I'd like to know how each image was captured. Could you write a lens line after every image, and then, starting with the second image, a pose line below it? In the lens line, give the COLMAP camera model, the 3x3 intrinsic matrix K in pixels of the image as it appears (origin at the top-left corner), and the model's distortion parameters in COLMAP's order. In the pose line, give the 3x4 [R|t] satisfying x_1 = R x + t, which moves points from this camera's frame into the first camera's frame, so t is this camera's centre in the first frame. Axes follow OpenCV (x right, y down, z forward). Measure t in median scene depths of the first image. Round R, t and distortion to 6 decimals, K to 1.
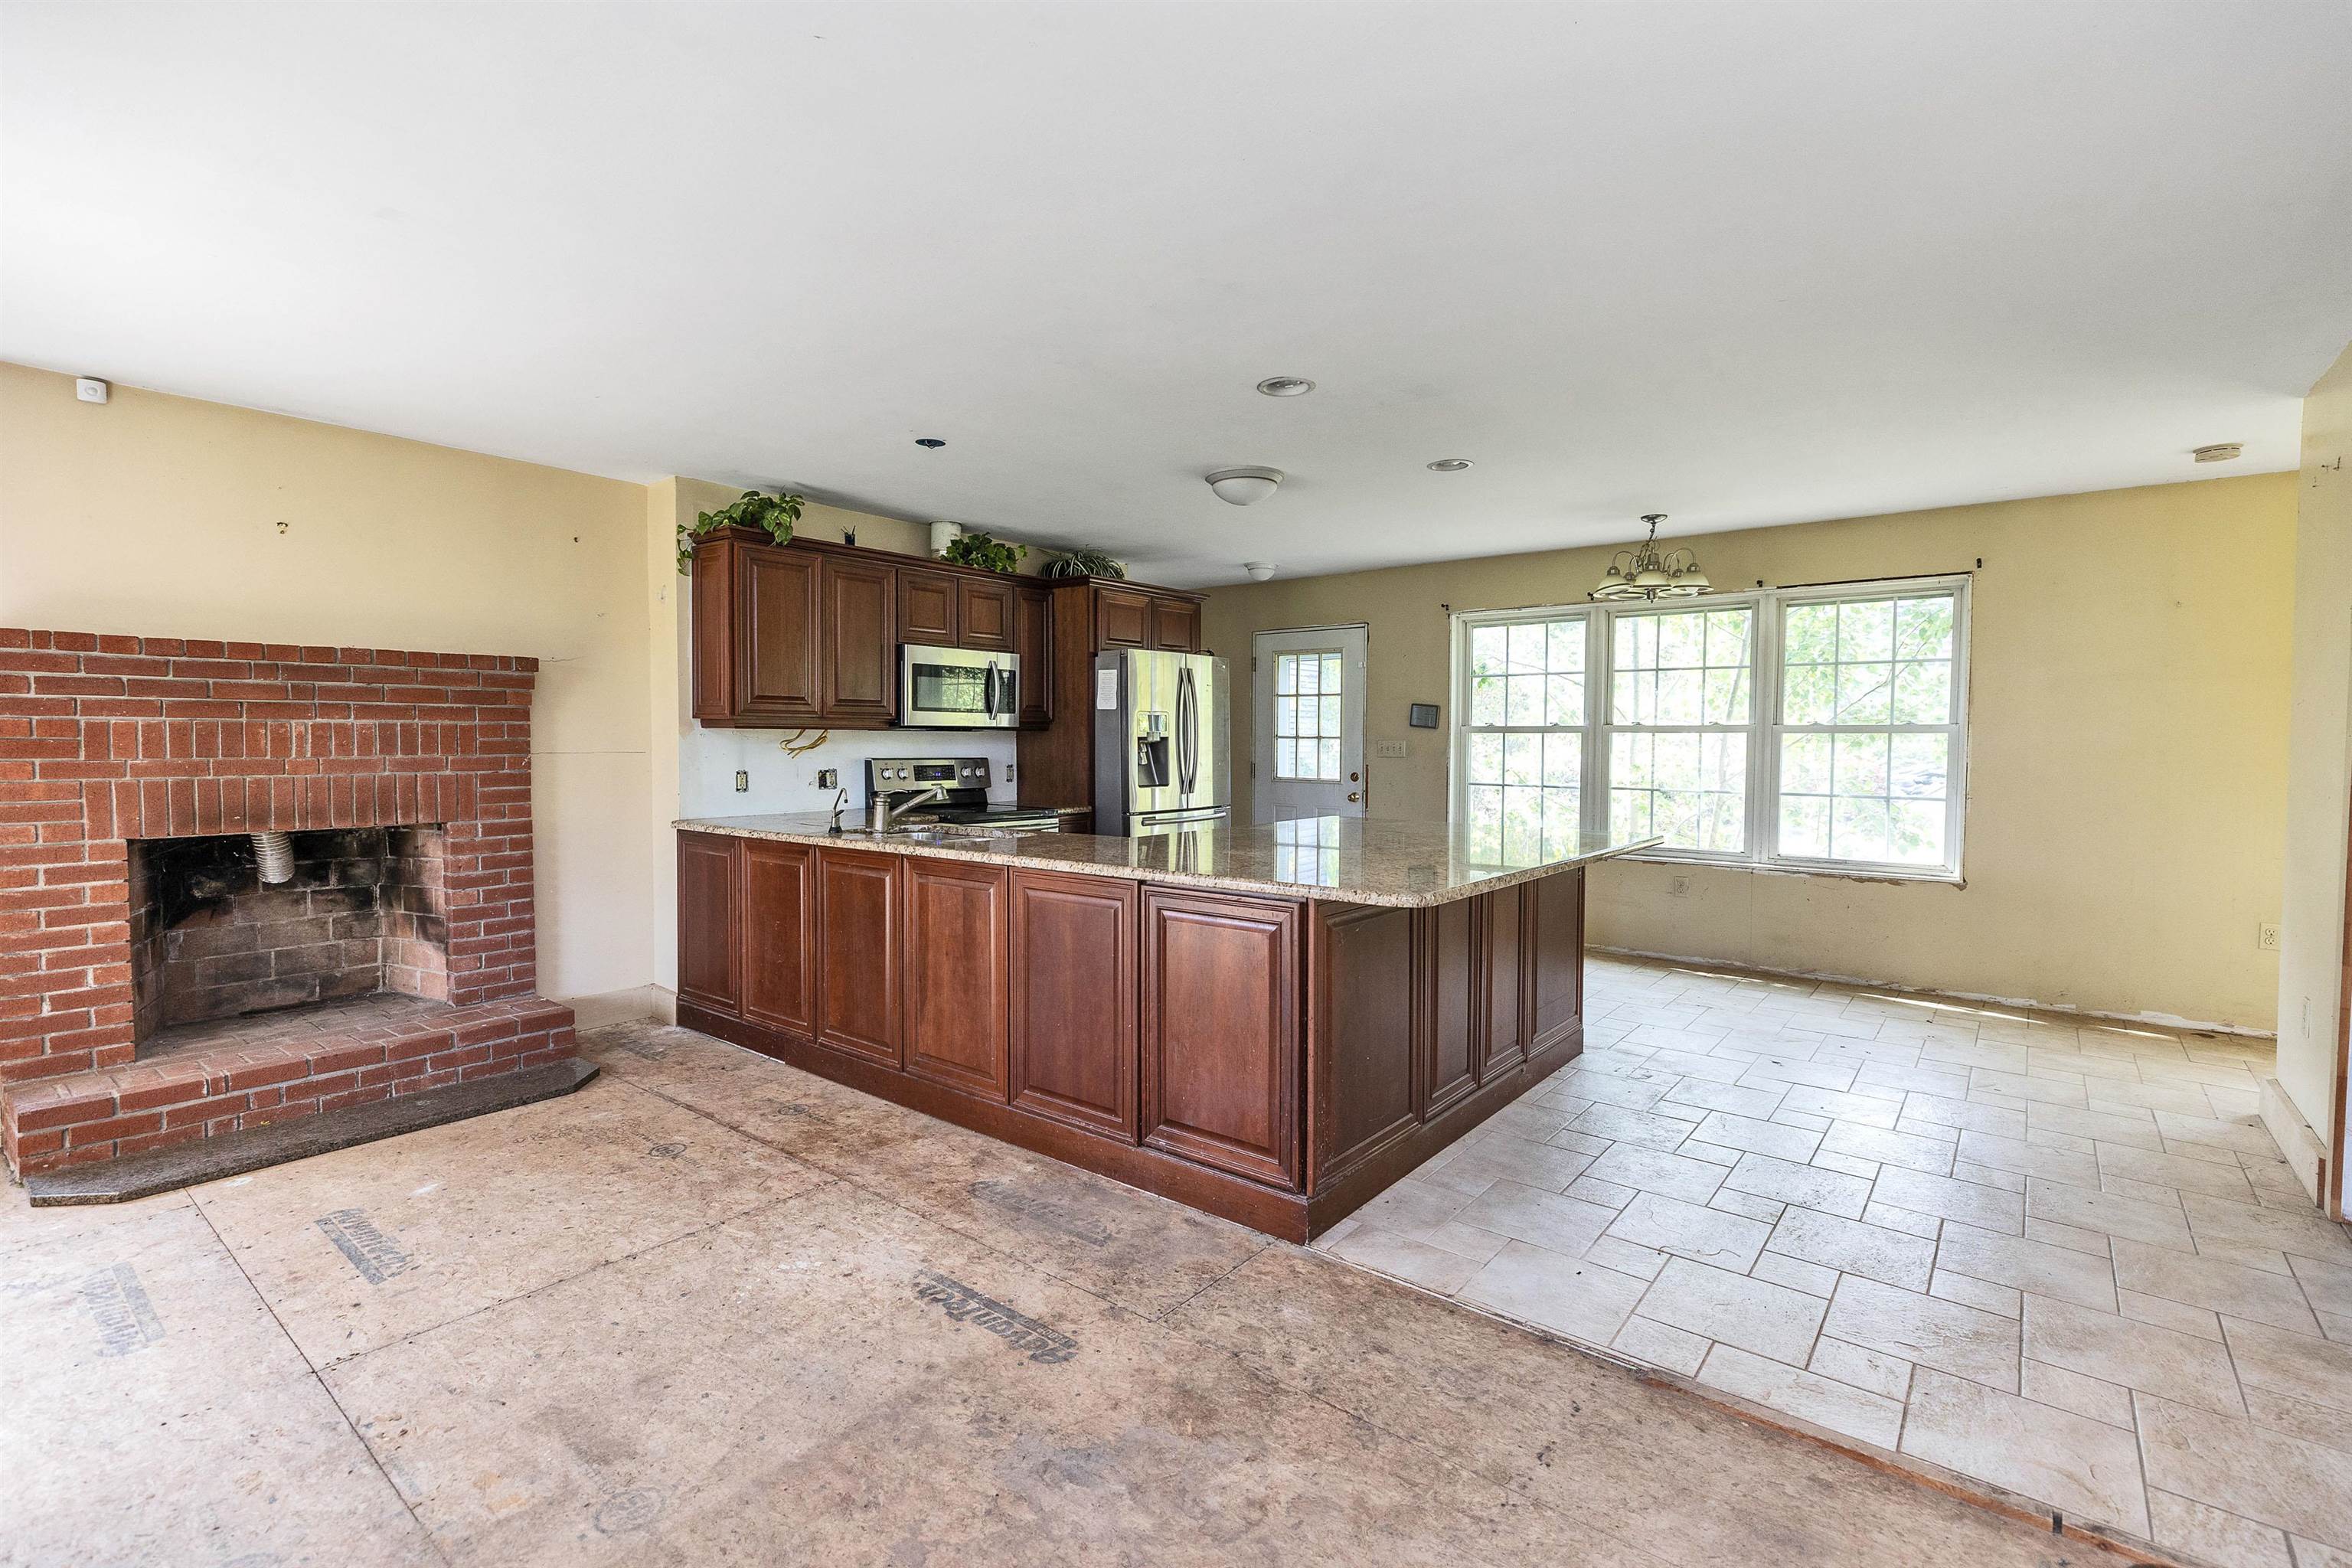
lens RADIAL K [[1048.4, 0, 1191.9], [0, 1048.4, 779.8], [0, 0, 1]] dist [0.003094, 0.000351]
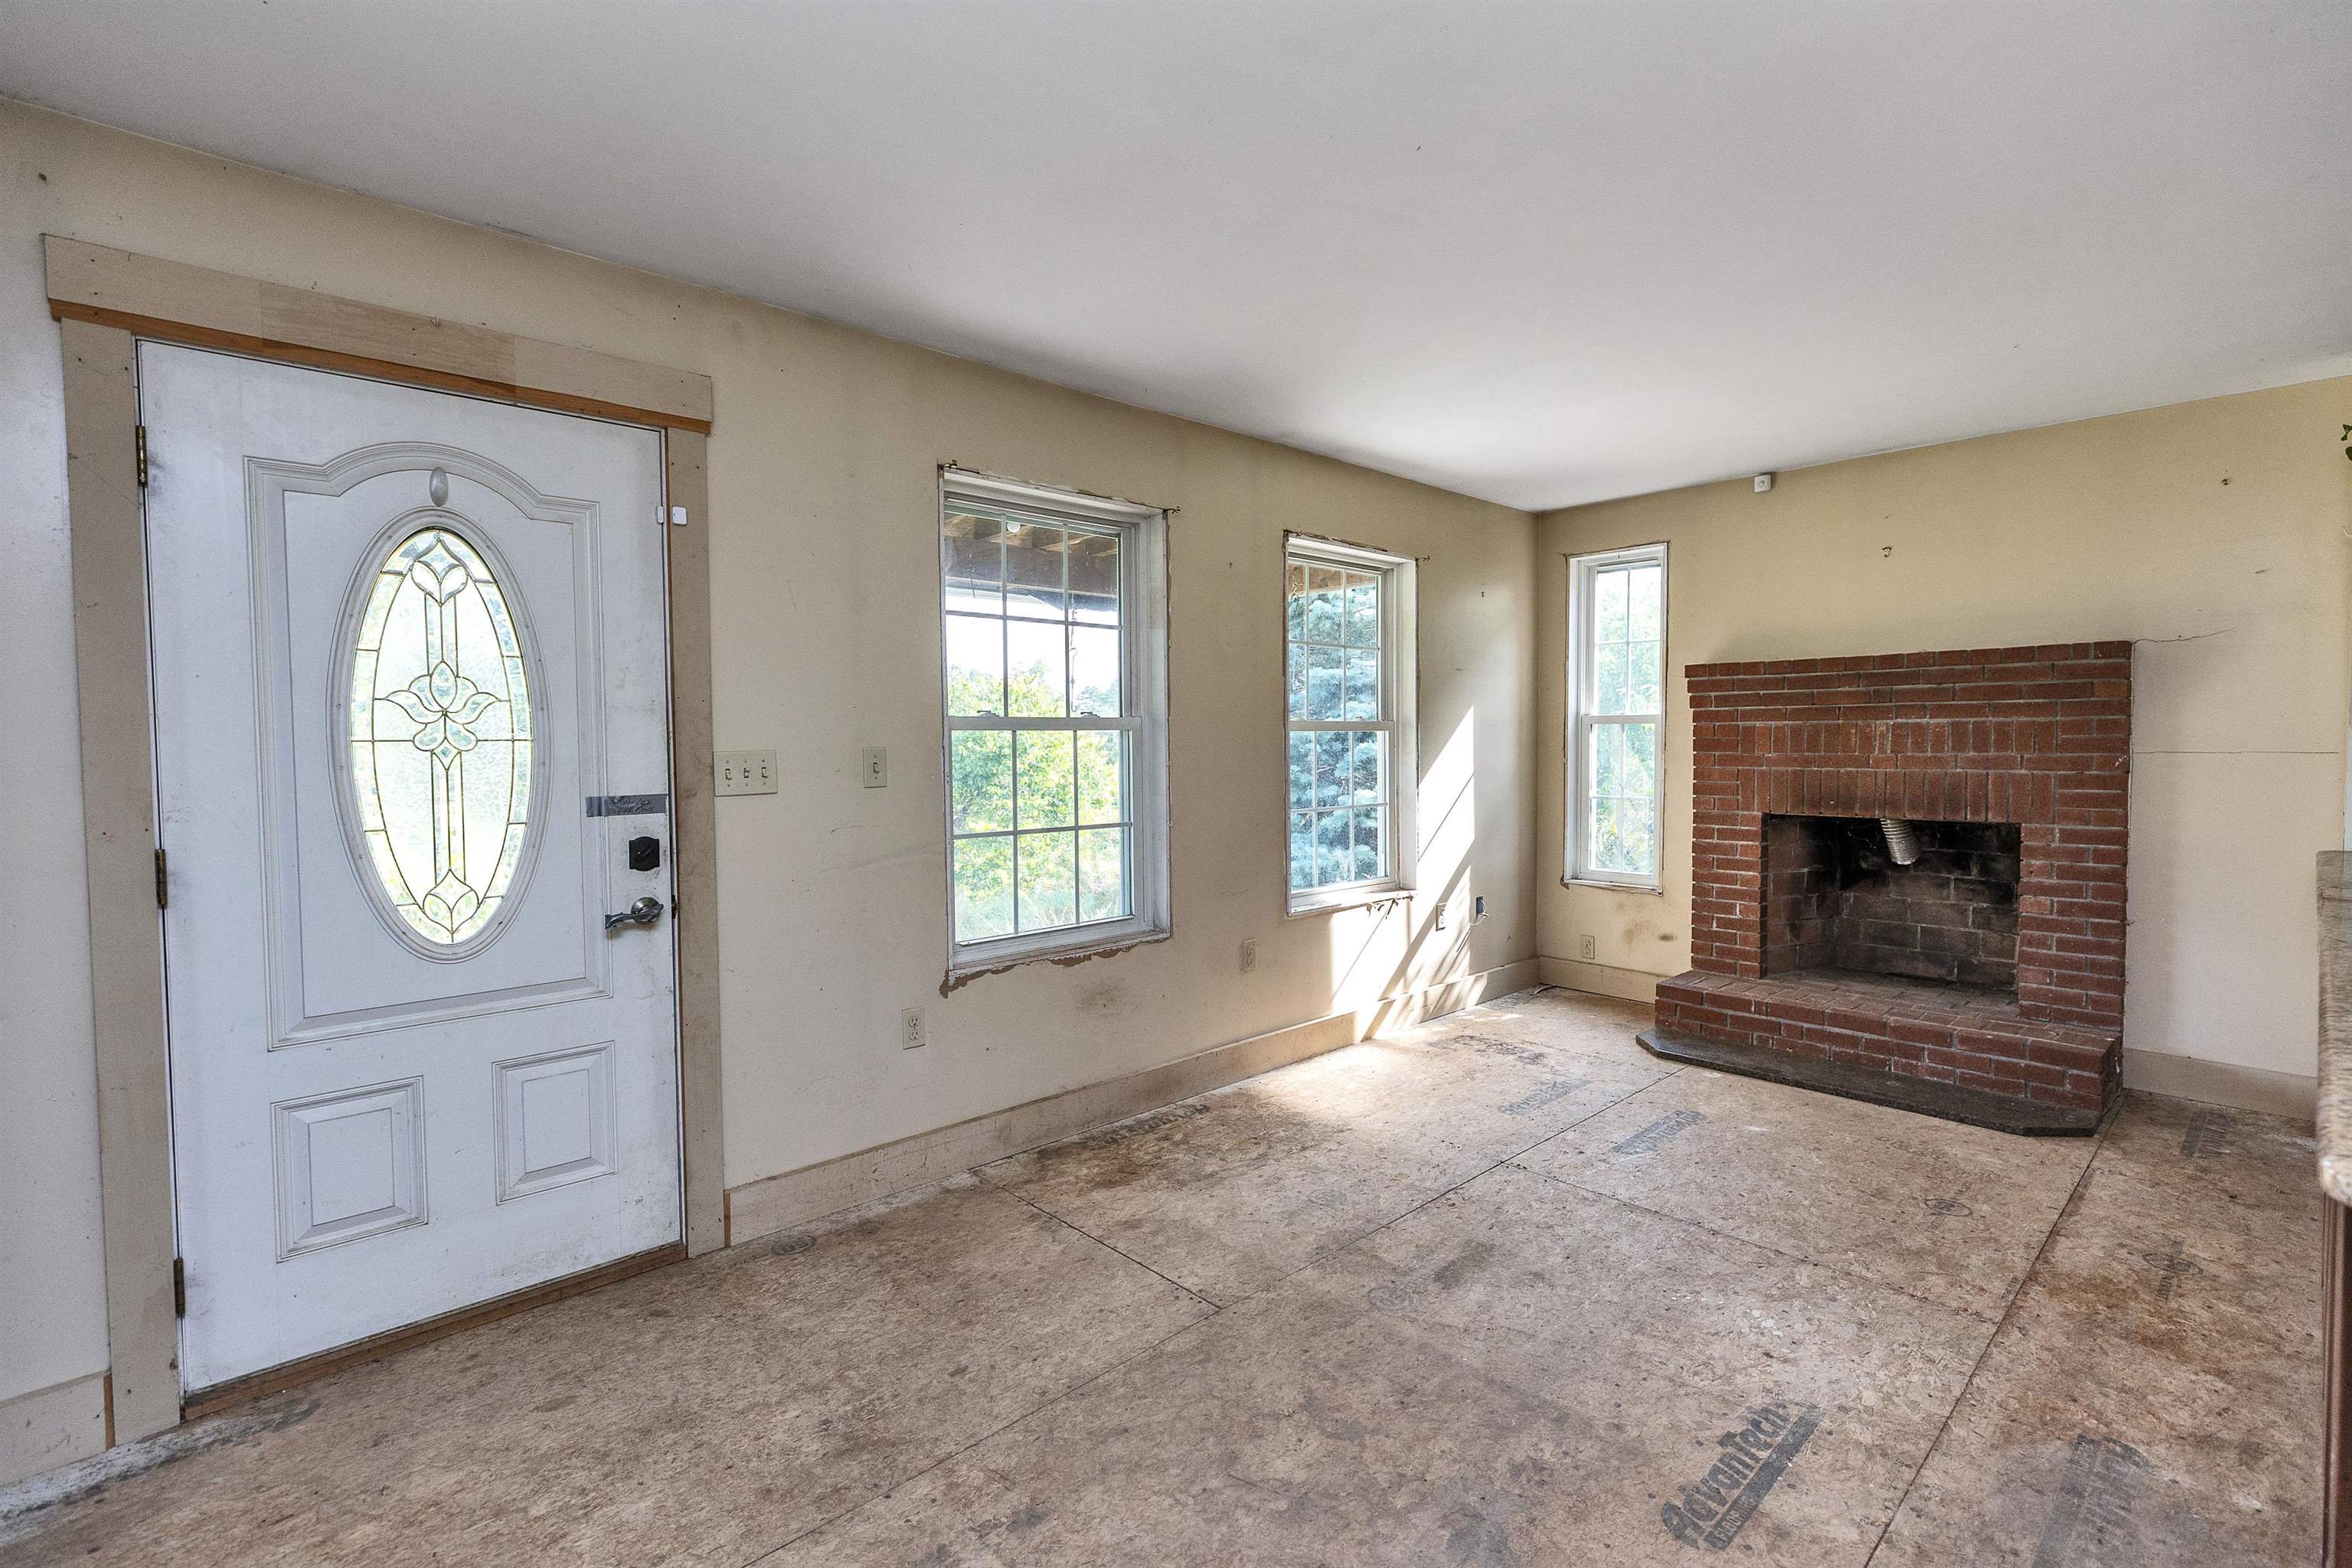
lens RADIAL K [[1061.0, 0, 1168.6], [0, 1061.0, 776.8], [0, 0, 1]] dist [0.004701, -0.000578]
pose [[-0.156894, 0.034310, -0.987019, 0.360538], [-0.031670, 0.998708, 0.039751, -0.015580], [0.987108, 0.037496, -0.155604, 0.375599]]
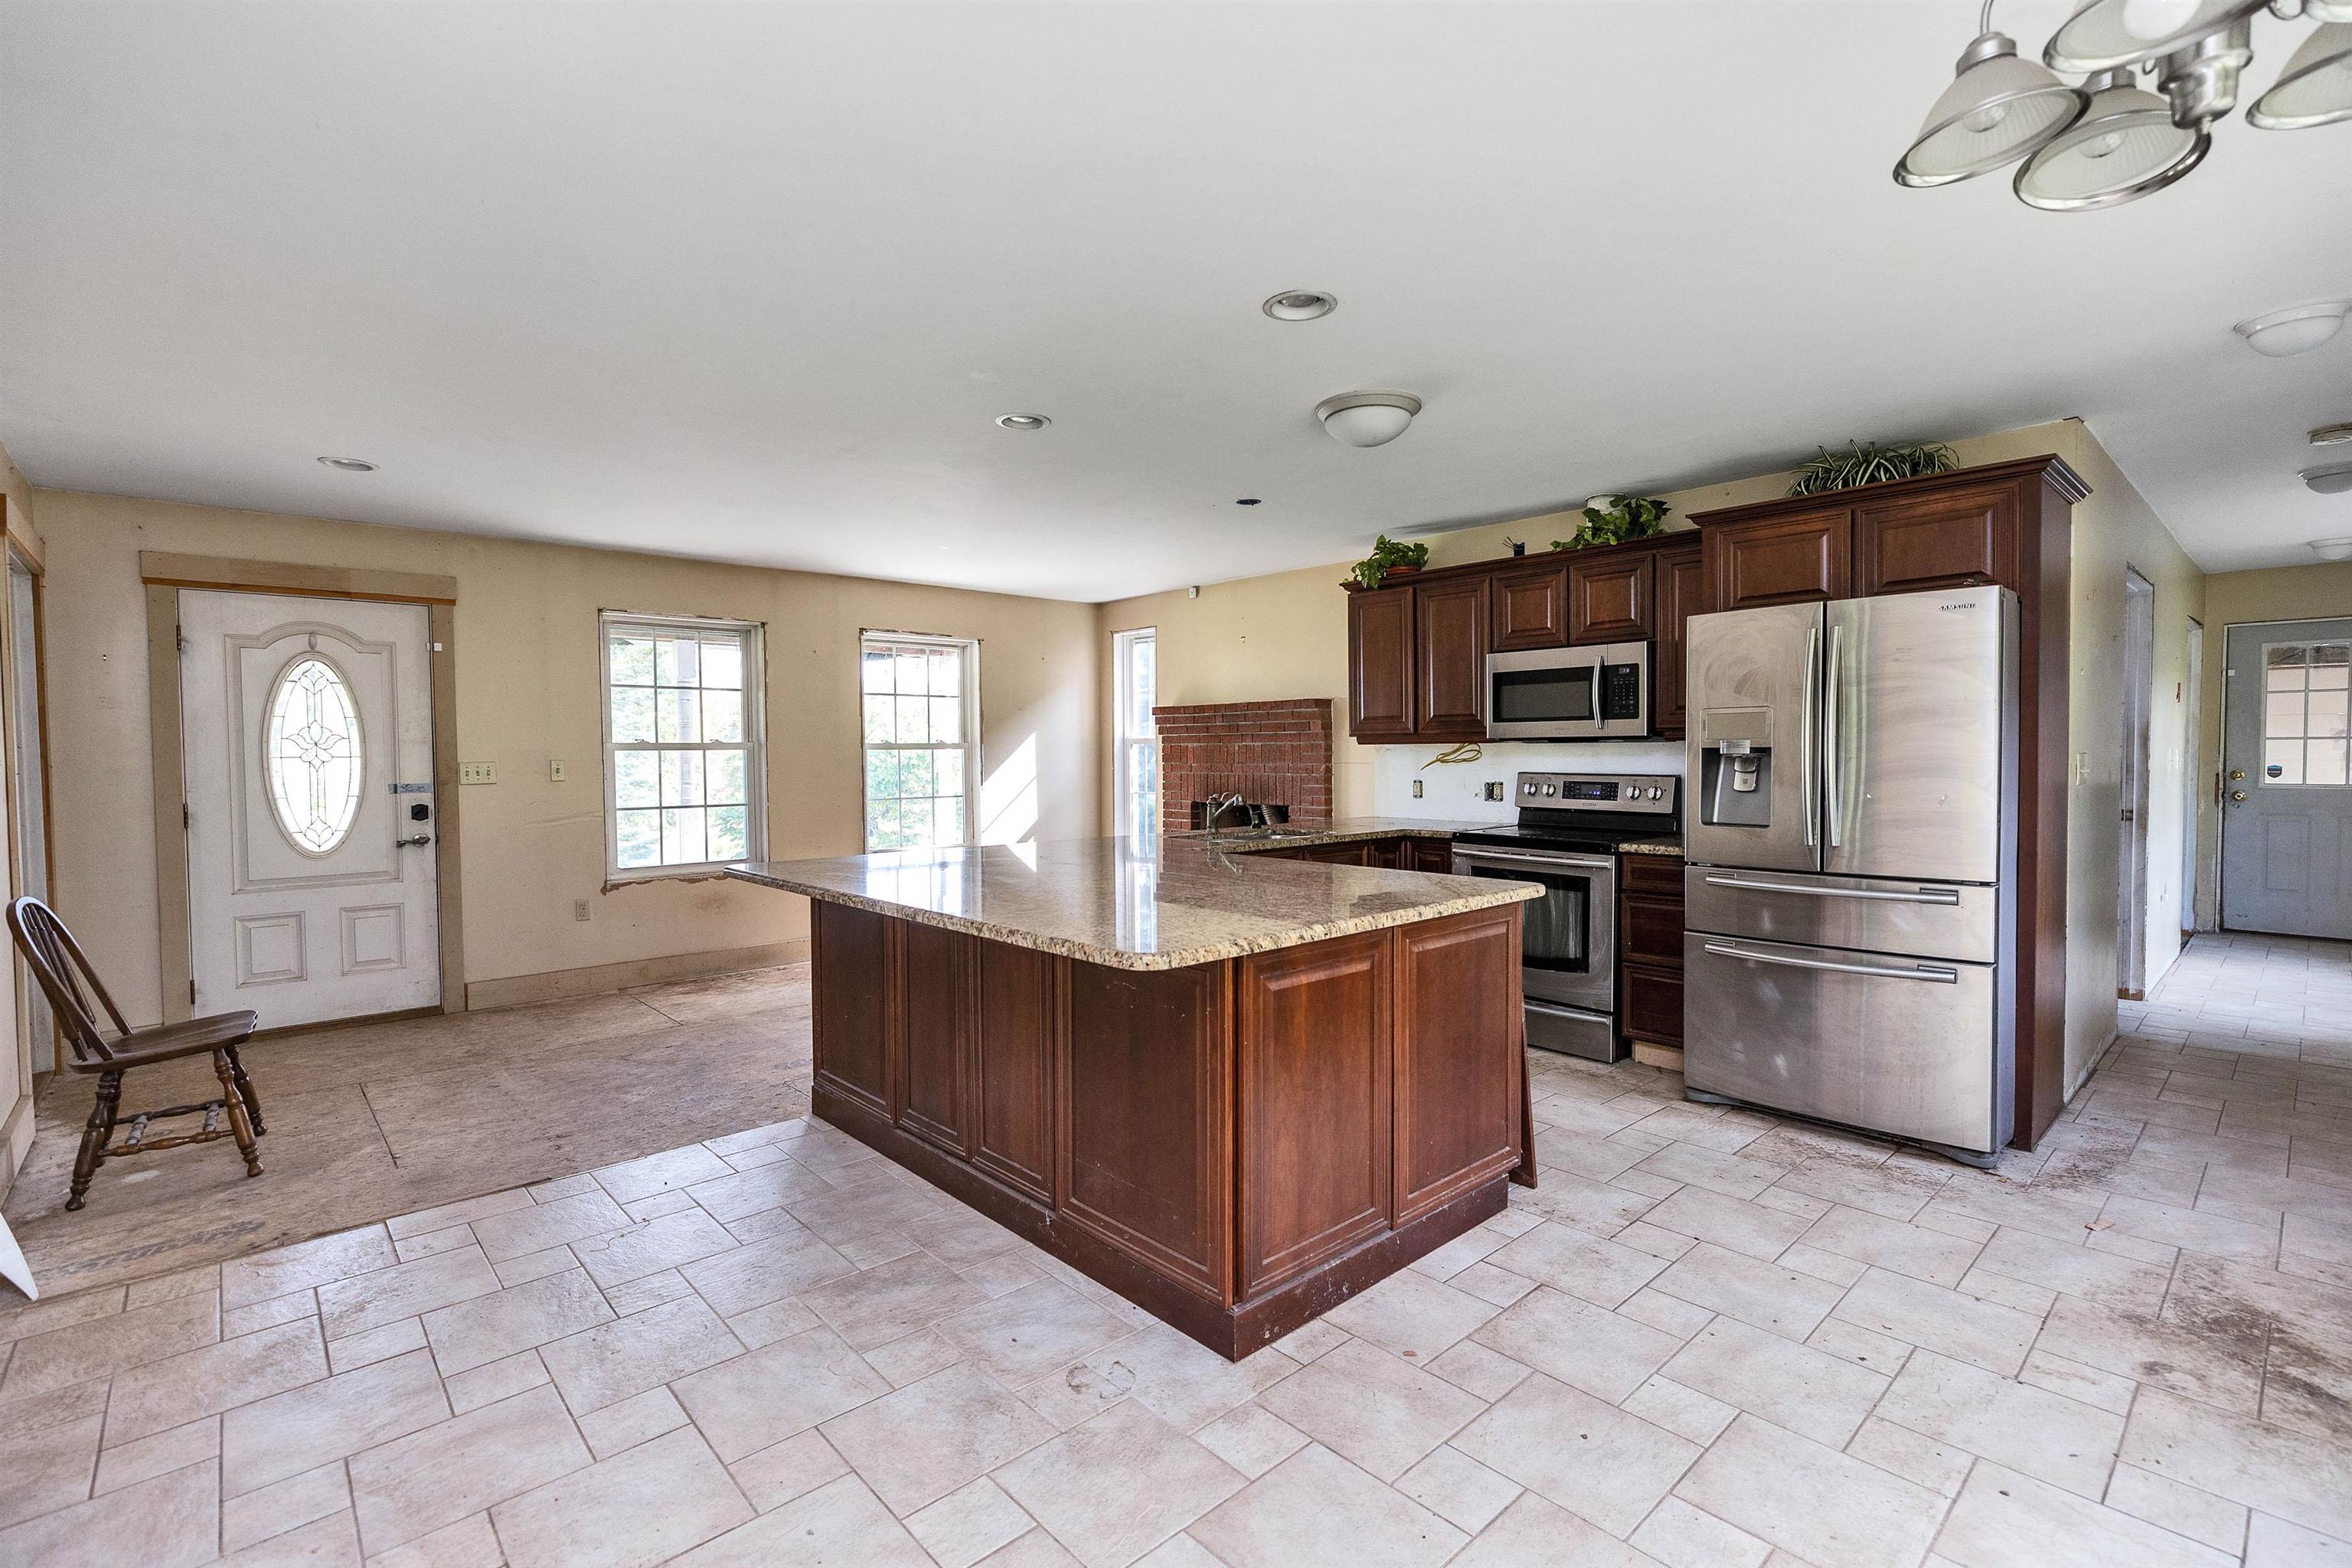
lens RADIAL K [[1061.0, 0, 1168.6], [0, 1061.0, 776.8], [0, 0, 1]] dist [0.004701, -0.000578]
pose [[-0.161445, 0.023940, -0.986591, 0.898852], [-0.031456, 0.999073, 0.029390, -0.043799], [0.986380, 0.035779, -0.160542, 1.055197]]
